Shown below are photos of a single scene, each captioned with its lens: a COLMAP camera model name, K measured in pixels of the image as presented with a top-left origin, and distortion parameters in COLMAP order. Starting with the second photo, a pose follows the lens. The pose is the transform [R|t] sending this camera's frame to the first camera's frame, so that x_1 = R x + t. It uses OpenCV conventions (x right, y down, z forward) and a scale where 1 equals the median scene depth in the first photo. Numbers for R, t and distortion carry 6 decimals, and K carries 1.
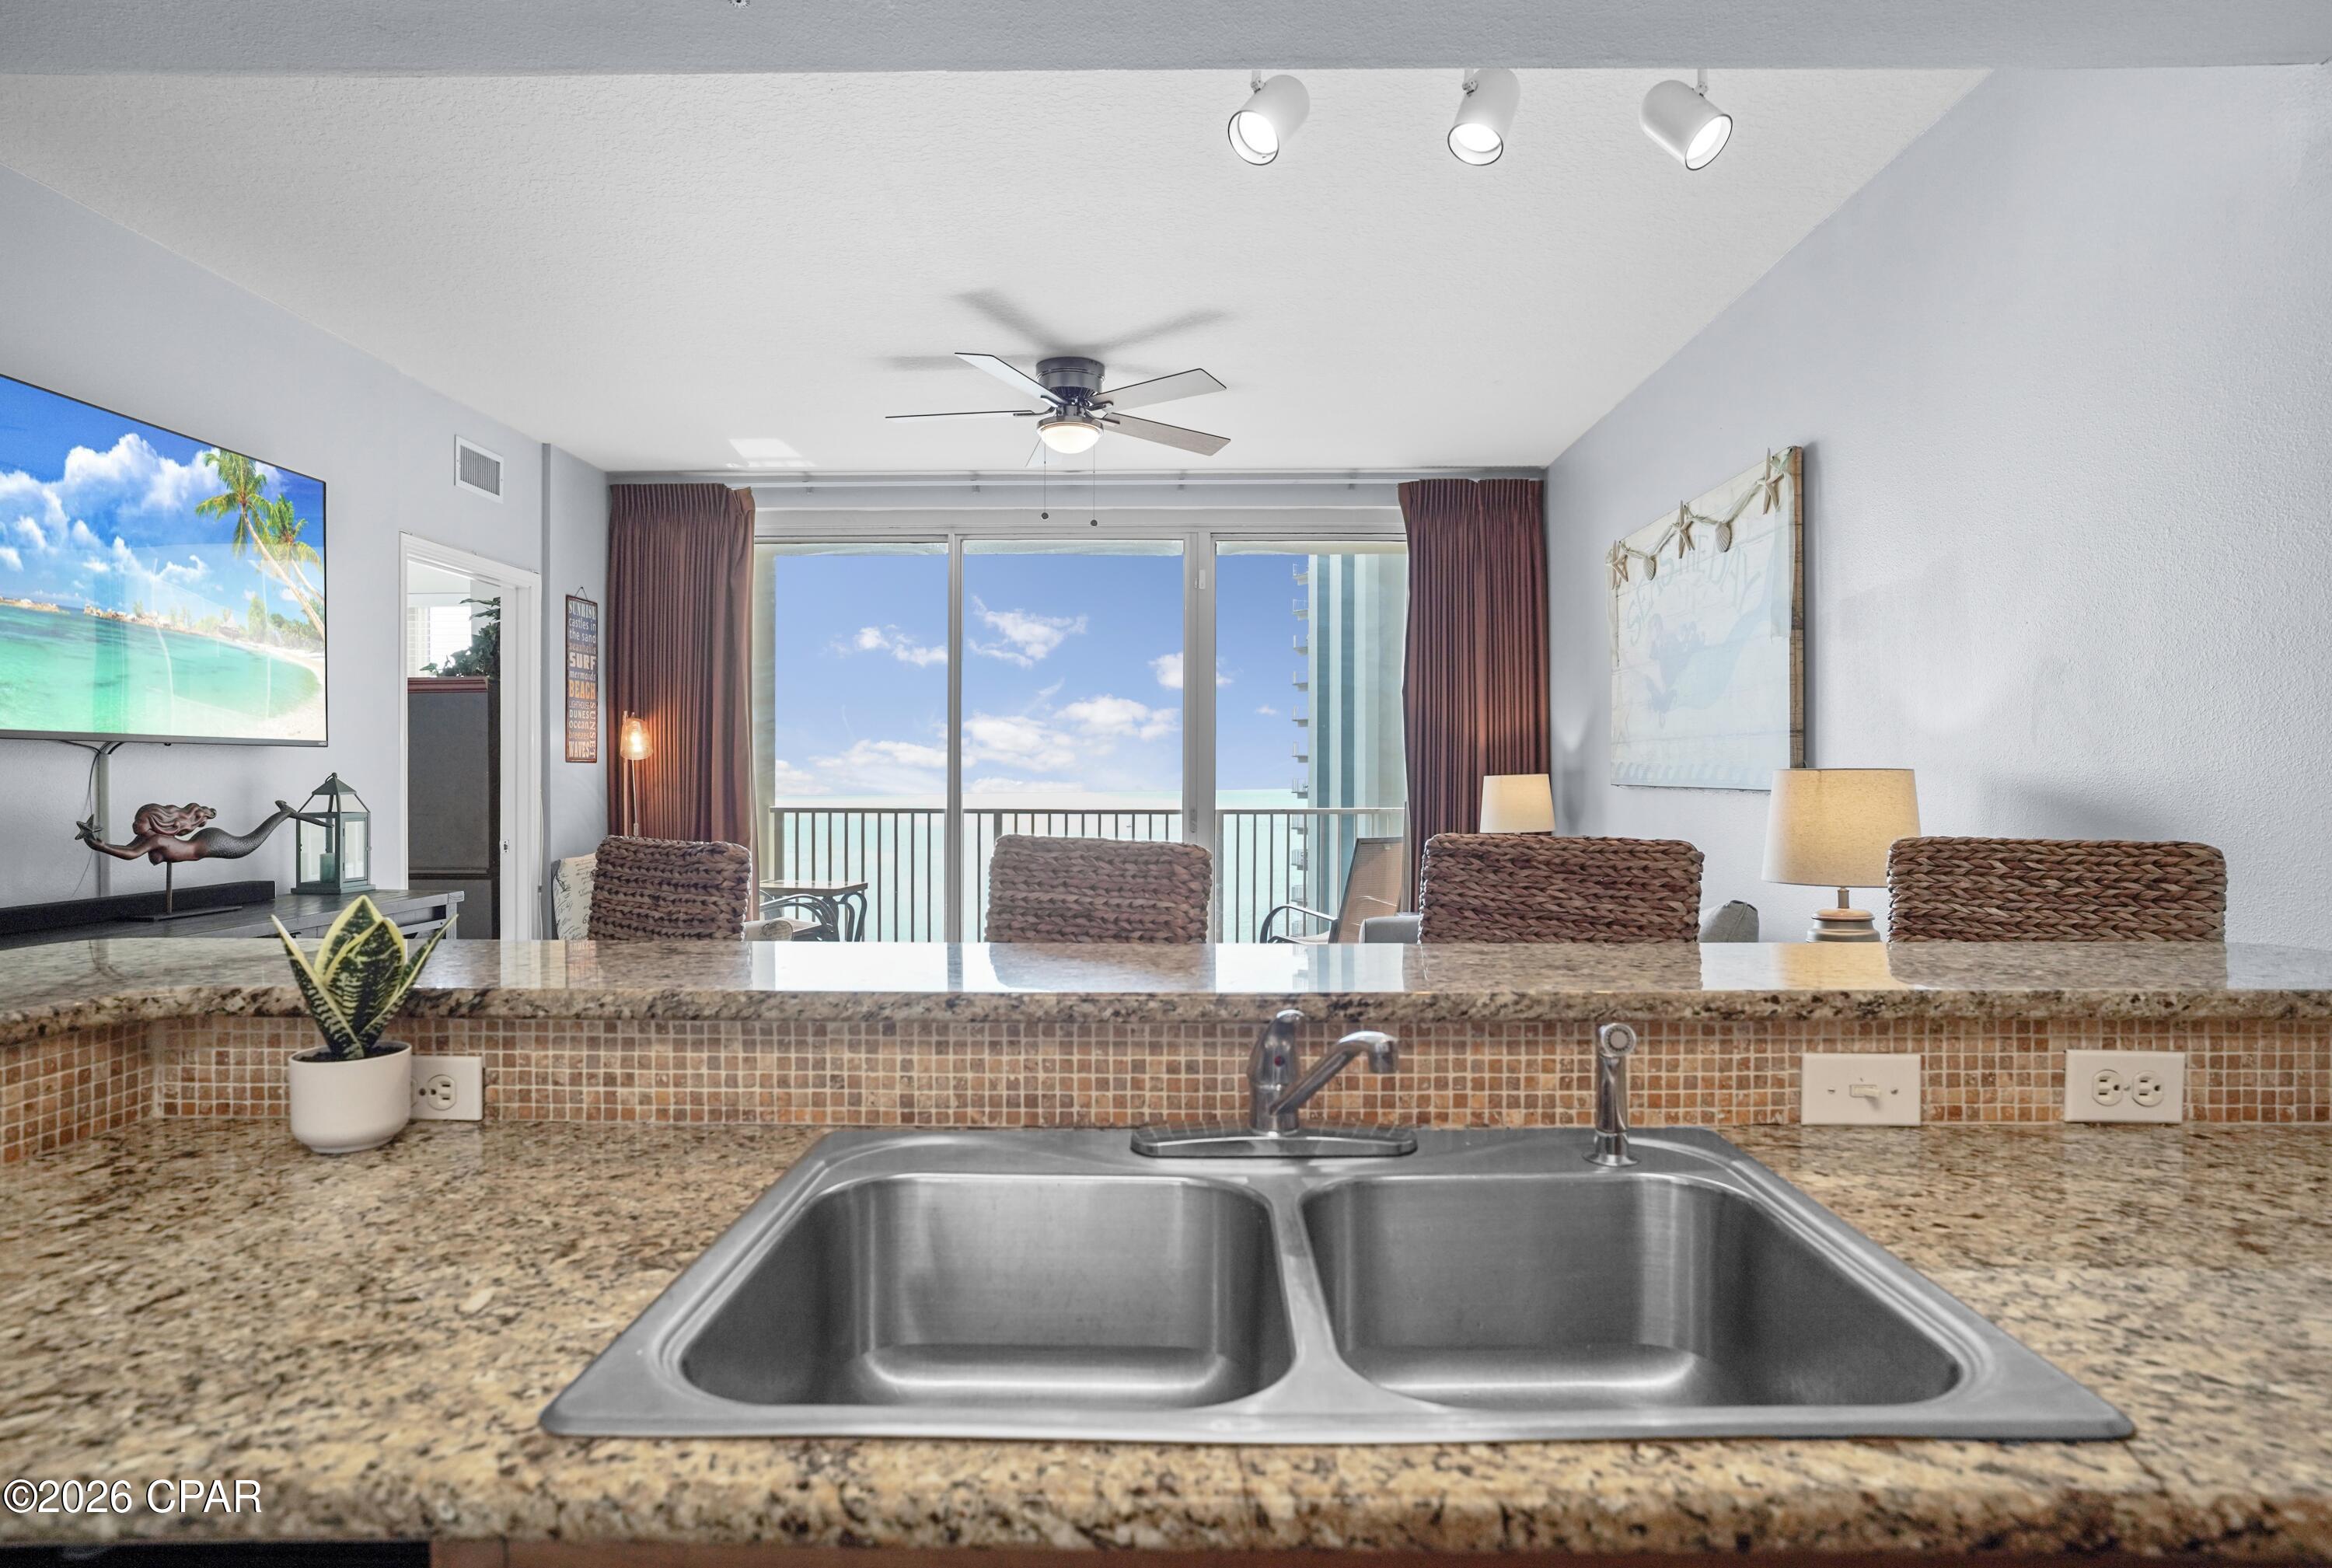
lens RADIAL K [[1281.2, 0, 1173.8], [0, 1281.2, 779.3], [0, 0, 1]] dist [-0.061235, 0.038080]
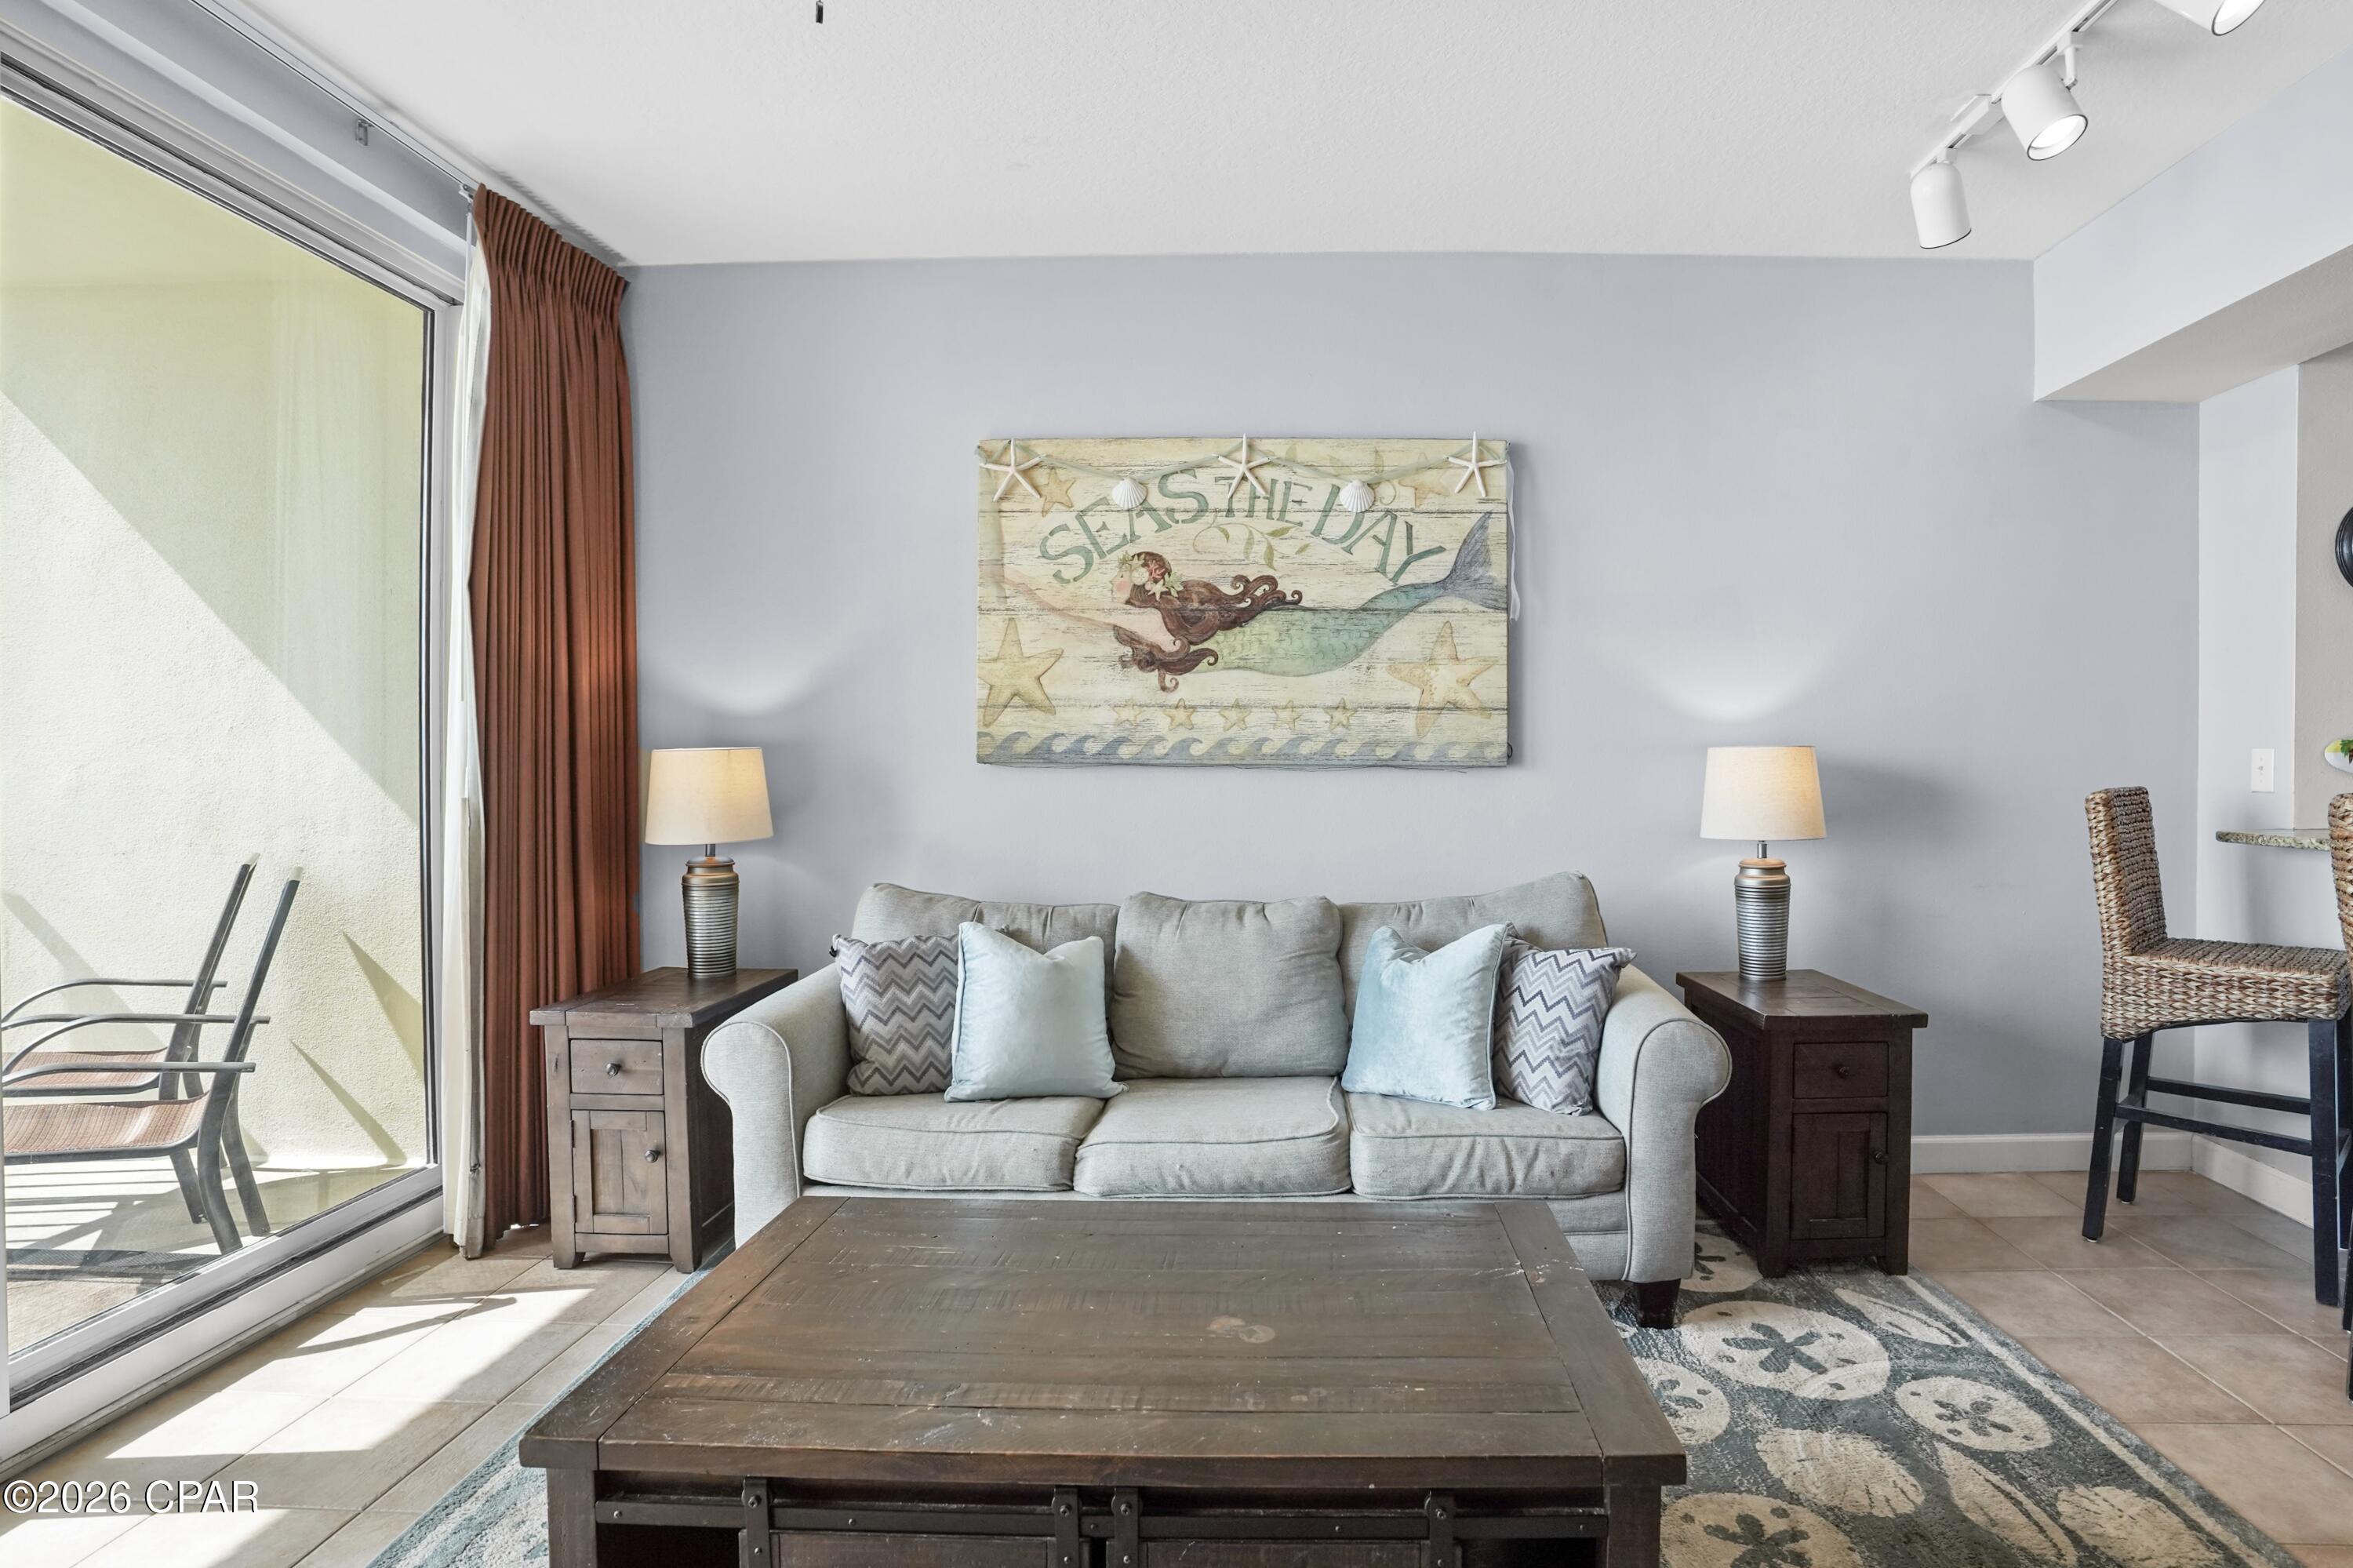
lens RADIAL K [[1215.5, 0, 1300.8], [0, 1215.5, 764.3], [0, 0, 1]] dist [-0.052575, 0.008743]
pose [[0.001946, -0.010009, 0.999948, -1.461474], [-0.000147, 0.999950, 0.010009, -0.004911], [-0.999998, -0.000166, 0.001944, 3.259487]]
